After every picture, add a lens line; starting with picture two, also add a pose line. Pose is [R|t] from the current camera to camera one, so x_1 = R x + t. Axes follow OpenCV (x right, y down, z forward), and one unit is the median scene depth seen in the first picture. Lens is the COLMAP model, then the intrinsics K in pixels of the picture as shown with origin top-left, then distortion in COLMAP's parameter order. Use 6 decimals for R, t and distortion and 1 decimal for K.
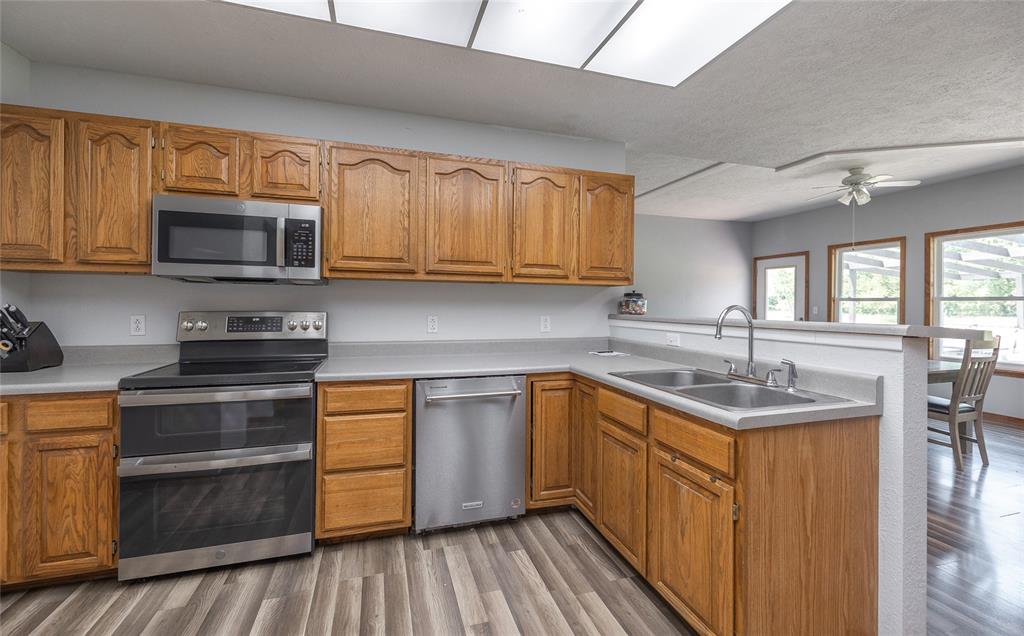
lens RADIAL K [[429.3, 0, 508.7], [0, 429.3, 306.3], [0, 0, 1]] dist [0.001836, 0.001414]
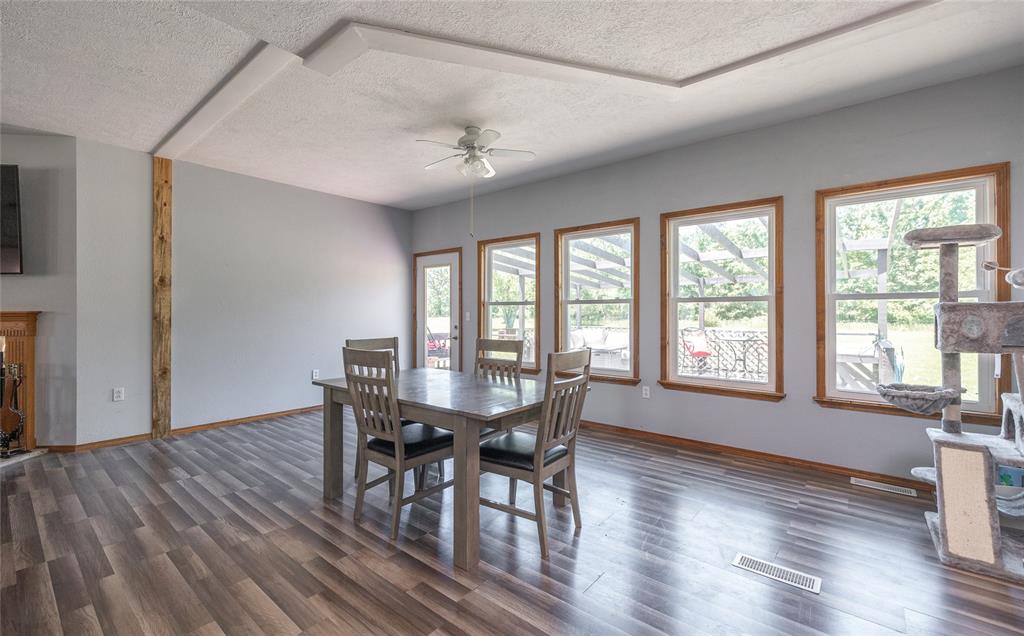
lens RADIAL K [[429.3, 0, 513.5], [0, 429.3, 316.4], [0, 0, 1]] dist [0.001836, 0.001414]
pose [[0.836369, -0.012186, 0.548031, 0.907601], [0.009583, 0.999925, 0.007610, 0.011242], [-0.548082, -0.001113, 0.836424, 0.664420]]
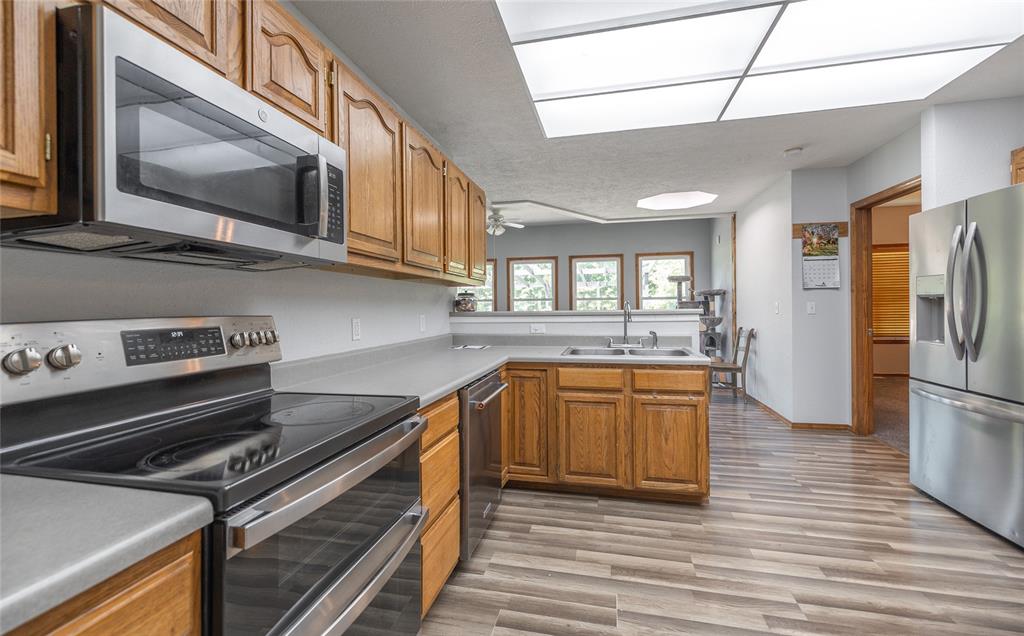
lens RADIAL K [[429.3, 0, 515.5], [0, 429.3, 308.4], [0, 0, 1]] dist [0.001836, 0.001414]
pose [[0.502191, -0.015835, 0.864612, -0.841392], [0.019069, 0.999792, 0.007234, 0.005114], [-0.864546, 0.012855, 0.502388, 0.436355]]
